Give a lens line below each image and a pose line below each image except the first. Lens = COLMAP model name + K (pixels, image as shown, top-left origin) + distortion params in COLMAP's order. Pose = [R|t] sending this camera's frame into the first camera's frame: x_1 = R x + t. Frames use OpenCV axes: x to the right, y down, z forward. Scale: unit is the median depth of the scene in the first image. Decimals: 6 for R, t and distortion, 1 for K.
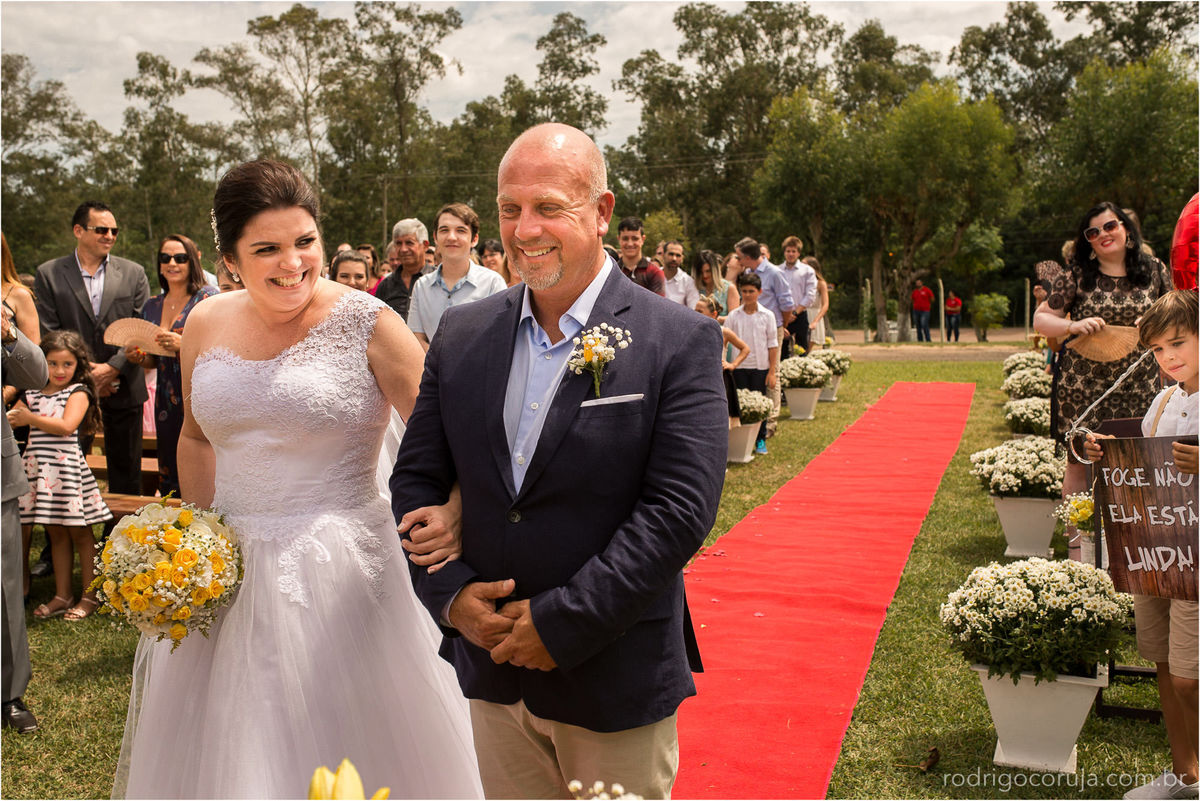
lens RADIAL K [[1165.4, 0, 600.0], [0, 1165.4, 400.5], [0, 0, 1]] dist [-0.077705, 0.100301]
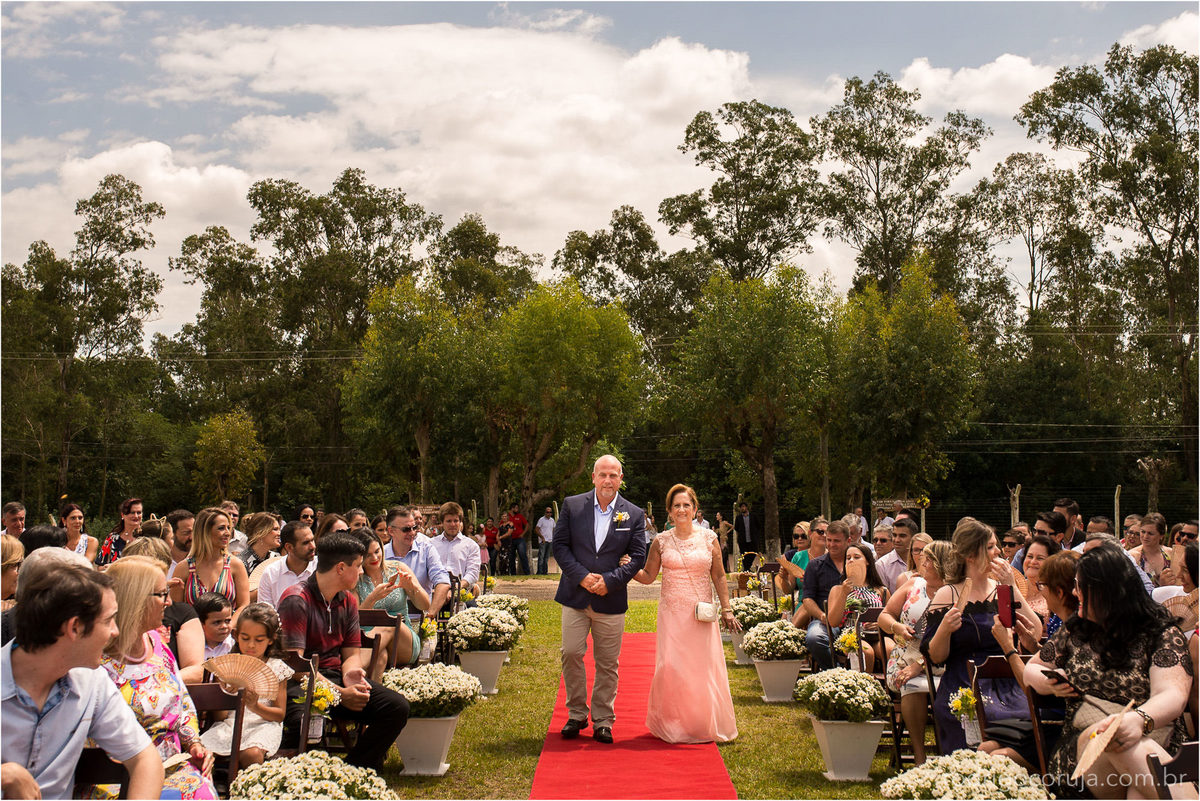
lens RADIAL K [[1268.2, 0, 596.0], [0, 1268.2, 353.5], [0, 0, 1]] dist [-0.048794, 0.037480]
pose [[0.935418, 0.058723, 0.348633, -0.015450], [0.017843, 0.977012, -0.212439, -0.007414], [-0.353093, 0.204939, 0.912866, 0.068399]]
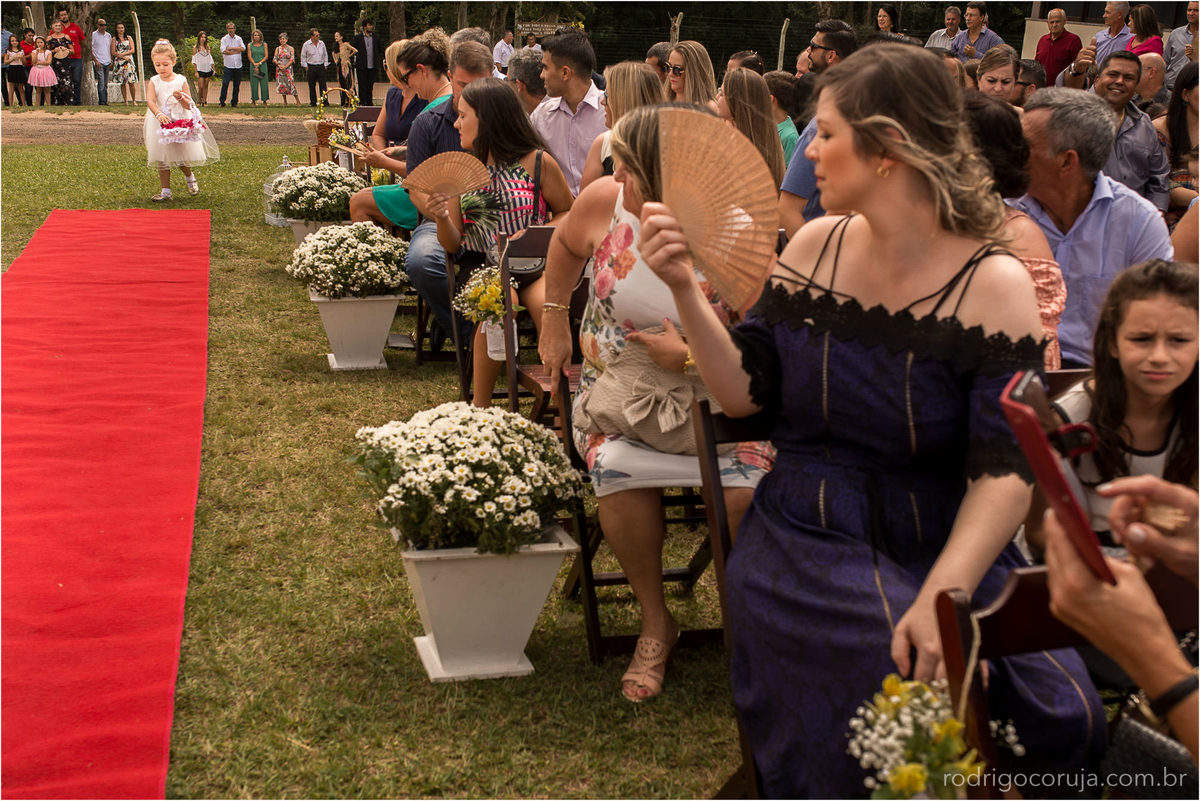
lens RADIAL K [[1165.4, 0, 600.0], [0, 1165.4, 400.5], [0, 0, 1]] dist [-0.077705, 0.100301]
pose [[0.795133, -0.132051, 0.591884, 0.056348], [0.003115, 0.976881, 0.213761, -0.016684], [-0.606427, -0.168125, 0.777161, 0.184293]]
